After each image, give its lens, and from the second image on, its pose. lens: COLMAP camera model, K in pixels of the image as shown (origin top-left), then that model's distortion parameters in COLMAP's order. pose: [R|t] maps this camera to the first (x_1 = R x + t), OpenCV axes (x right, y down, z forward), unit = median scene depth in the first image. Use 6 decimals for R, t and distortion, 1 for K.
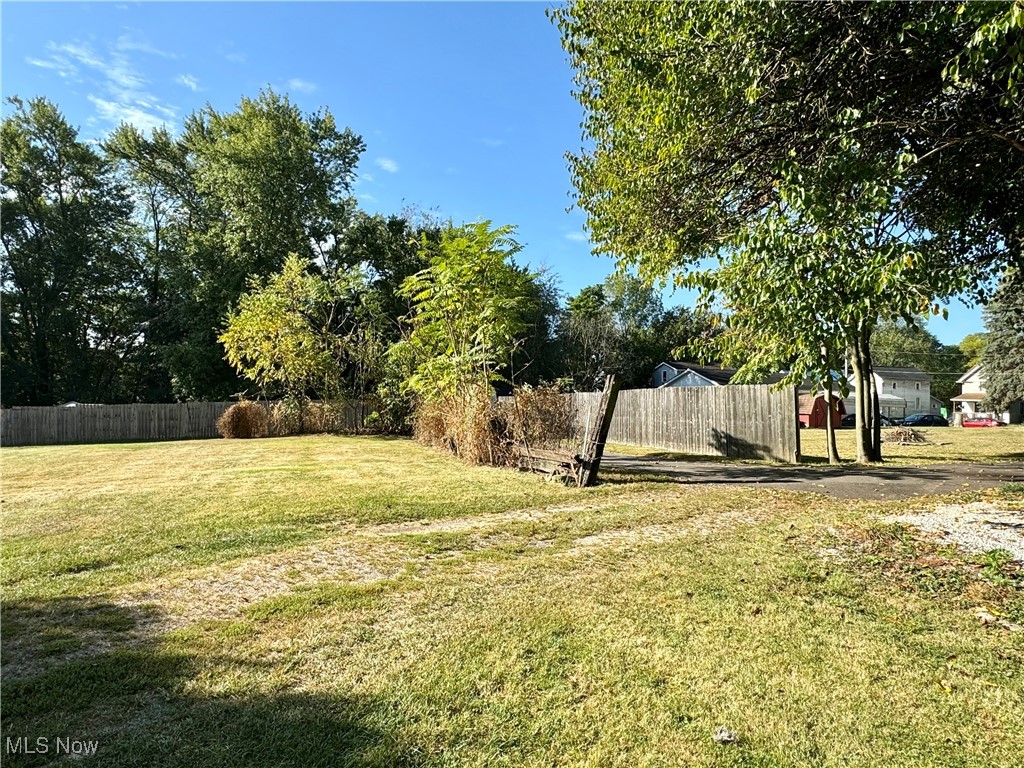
lens RADIAL K [[627.8, 0, 513.2], [0, 627.8, 382.2], [0, 0, 1]] dist [-0.007169, -0.004077]
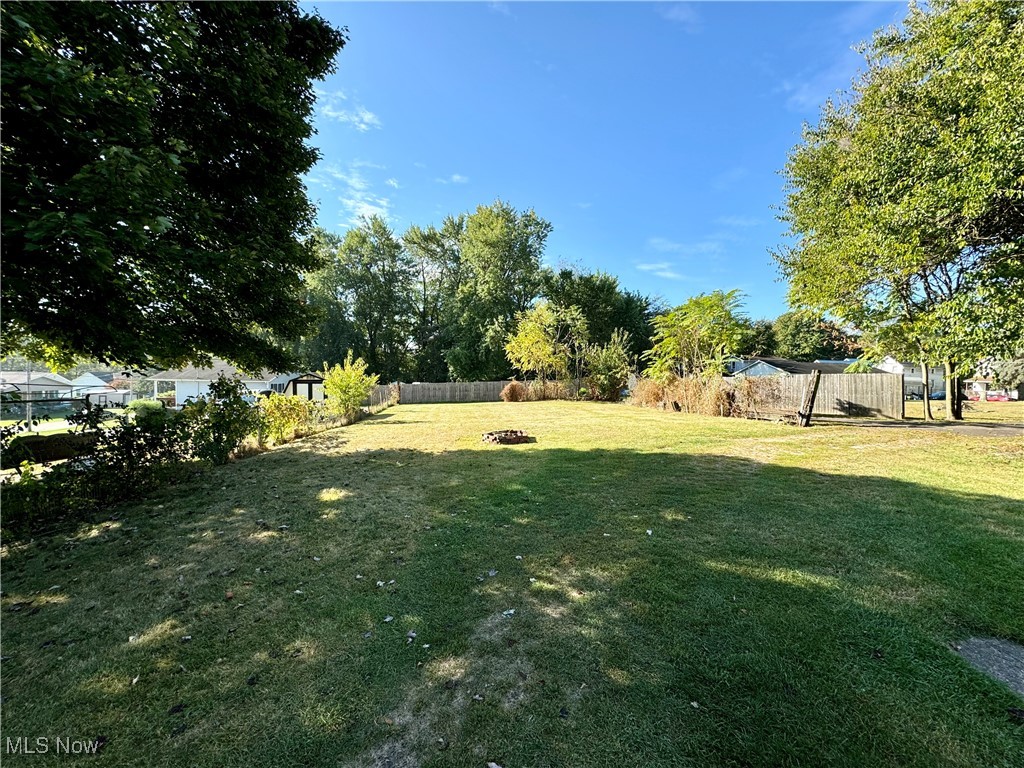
lens RADIAL K [[410.4, 0, 509.3], [0, 410.4, 384.7], [0, 0, 1]] dist [-0.000520, -0.000549]
pose [[0.978021, 0.005099, -0.208443, -0.189628], [0.003482, 0.999162, 0.040782, -0.009053], [0.208477, -0.040611, 0.977184, -0.170536]]
